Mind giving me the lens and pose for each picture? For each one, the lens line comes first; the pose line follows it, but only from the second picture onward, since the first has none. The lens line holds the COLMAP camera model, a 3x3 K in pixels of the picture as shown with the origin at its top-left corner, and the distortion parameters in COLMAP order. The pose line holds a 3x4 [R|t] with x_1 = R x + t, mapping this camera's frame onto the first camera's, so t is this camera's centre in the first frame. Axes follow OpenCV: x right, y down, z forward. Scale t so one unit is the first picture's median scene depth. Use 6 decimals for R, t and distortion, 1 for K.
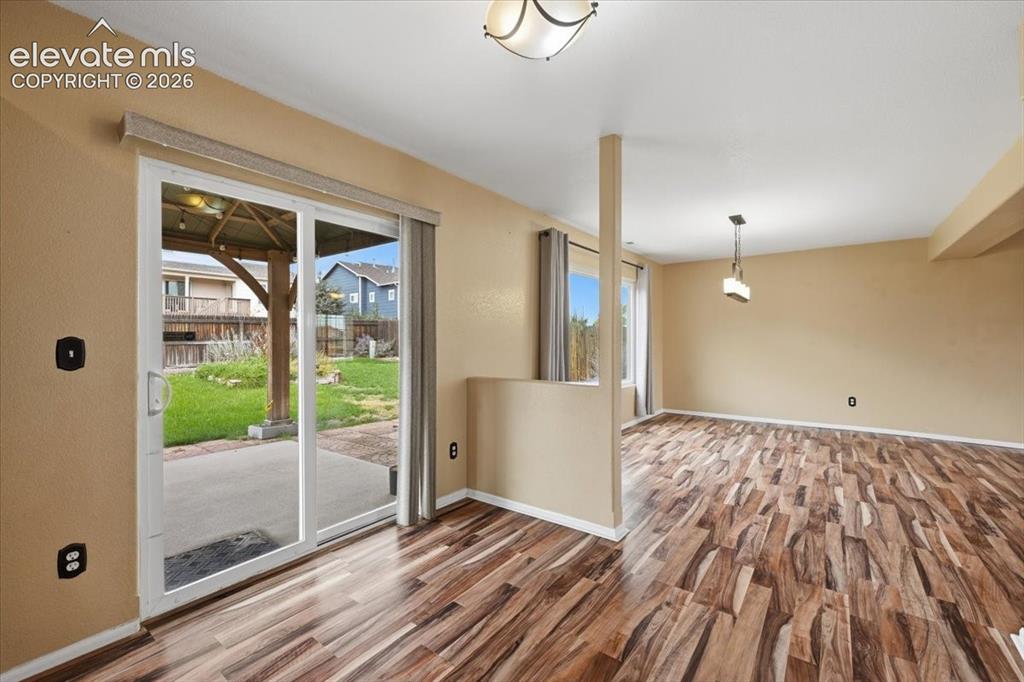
lens RADIAL K [[427.4, 0, 519.1], [0, 427.4, 338.1], [0, 0, 1]] dist [0.000360, -0.000081]
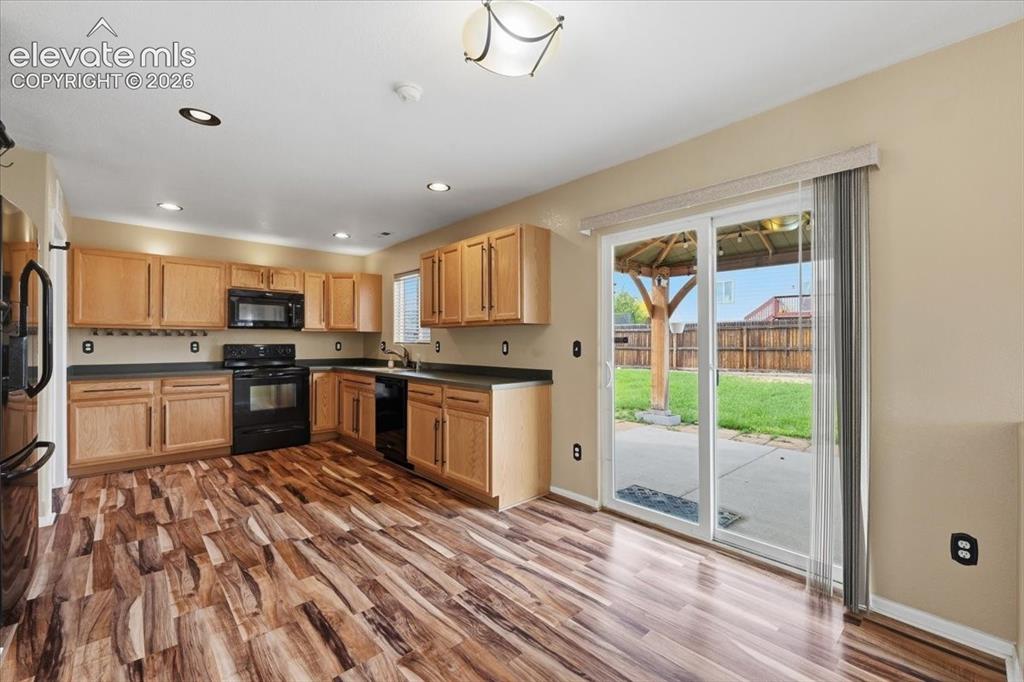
lens RADIAL K [[417.9, 0, 512.0], [0, 417.9, 341.0], [0, 0, 1]] dist [0.000397, 0.000038]
pose [[-0.188137, -0.002032, -0.982141, 0.496355], [-0.001132, 0.999998, -0.001852, 0.001180], [0.982142, 0.000763, -0.188139, 0.560434]]
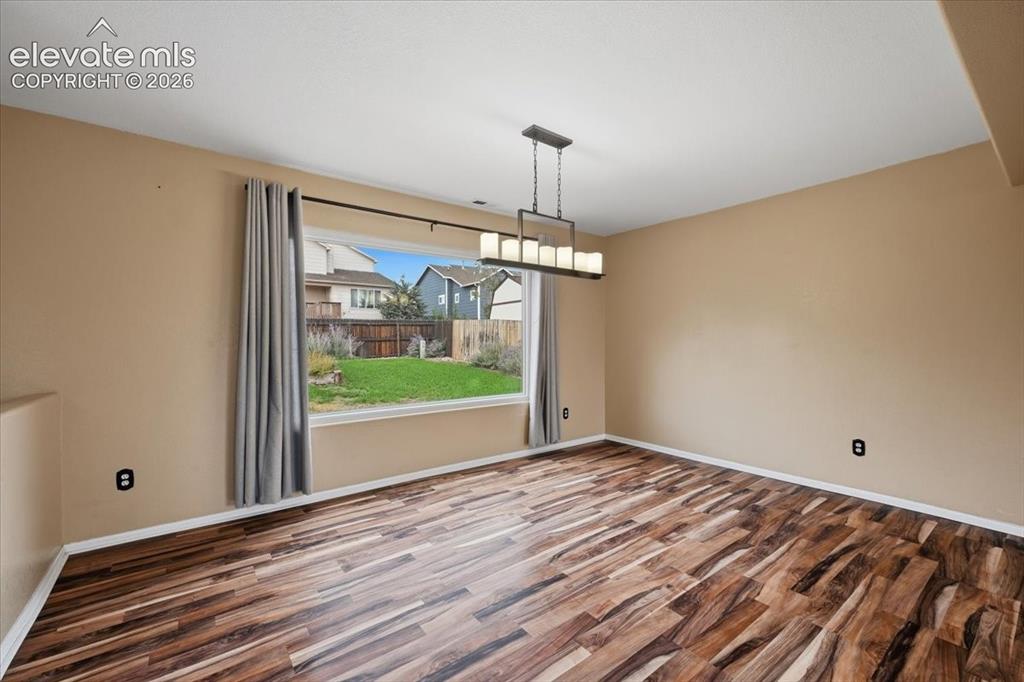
lens RADIAL K [[427.4, 0, 519.1], [0, 427.4, 338.1], [0, 0, 1]] dist [0.000360, -0.000081]
pose [[0.962504, -0.000659, -0.271265, 0.900979], [0.000719, 1.000000, 0.000123, 0.002005], [0.271265, -0.000314, 0.962505, 0.585829]]
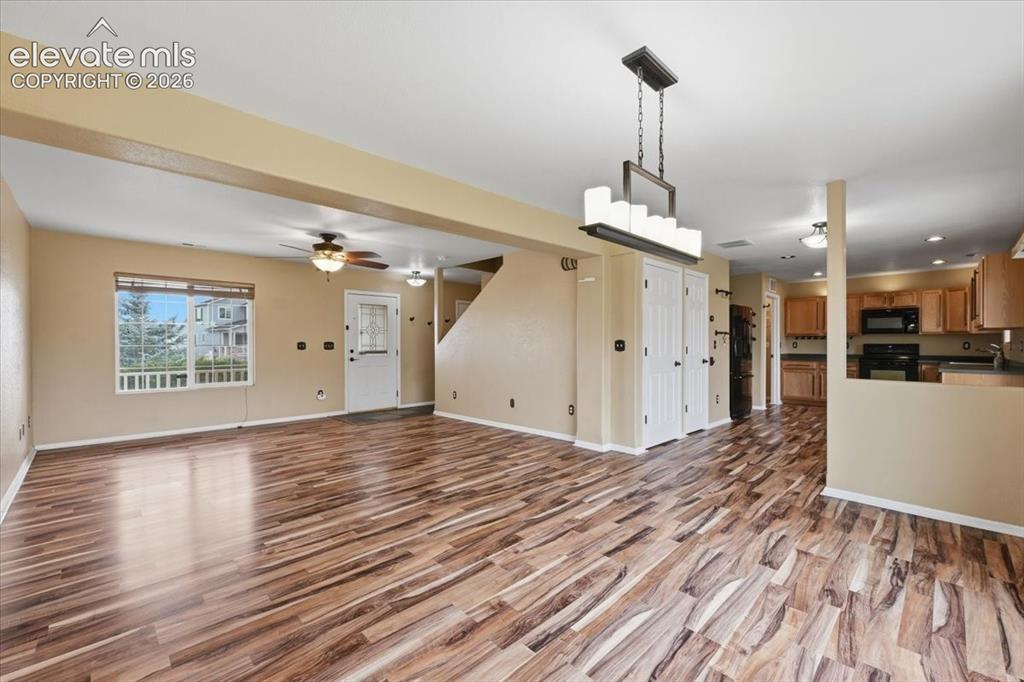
lens RADIAL K [[427.4, 0, 519.1], [0, 427.4, 338.1], [0, 0, 1]] dist [0.000360, -0.000081]
pose [[-0.988611, 0.003472, 0.150455, 0.820986], [0.001569, 0.999917, -0.012770, 0.007091], [-0.150487, -0.012389, -0.988534, 2.072792]]
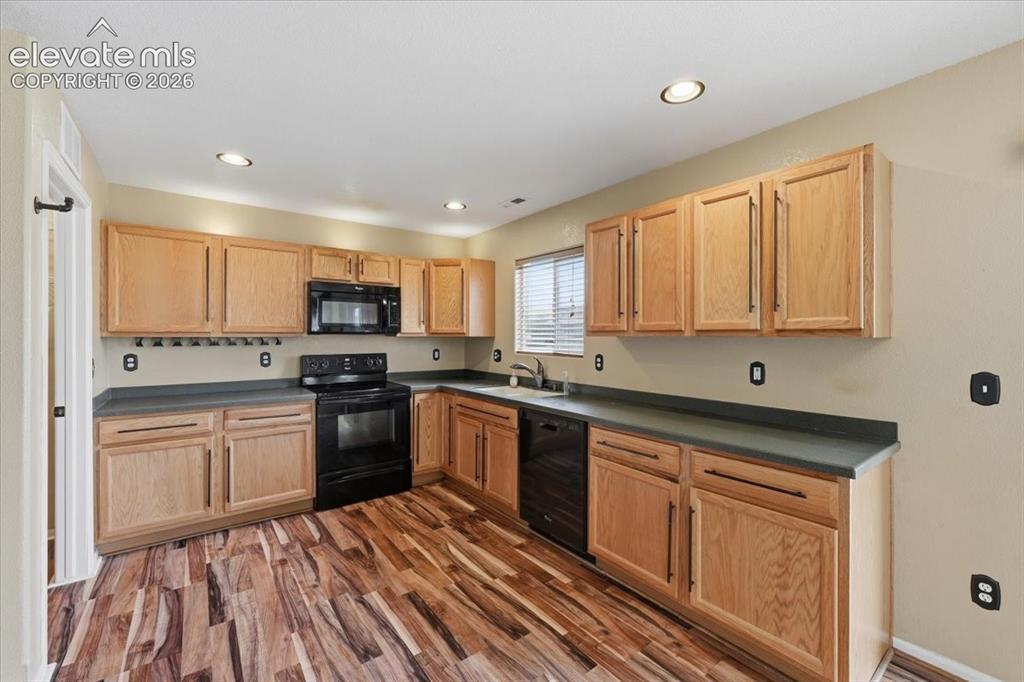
lens RADIAL K [[418.1, 0, 513.0], [0, 418.1, 336.6], [0, 0, 1]] dist [0.000863, 0.000129]
pose [[-0.281153, 0.003388, -0.959657, 0.119818], [-0.001942, 0.999990, 0.004099, -0.047457], [0.959661, 0.003016, -0.281144, 0.103965]]
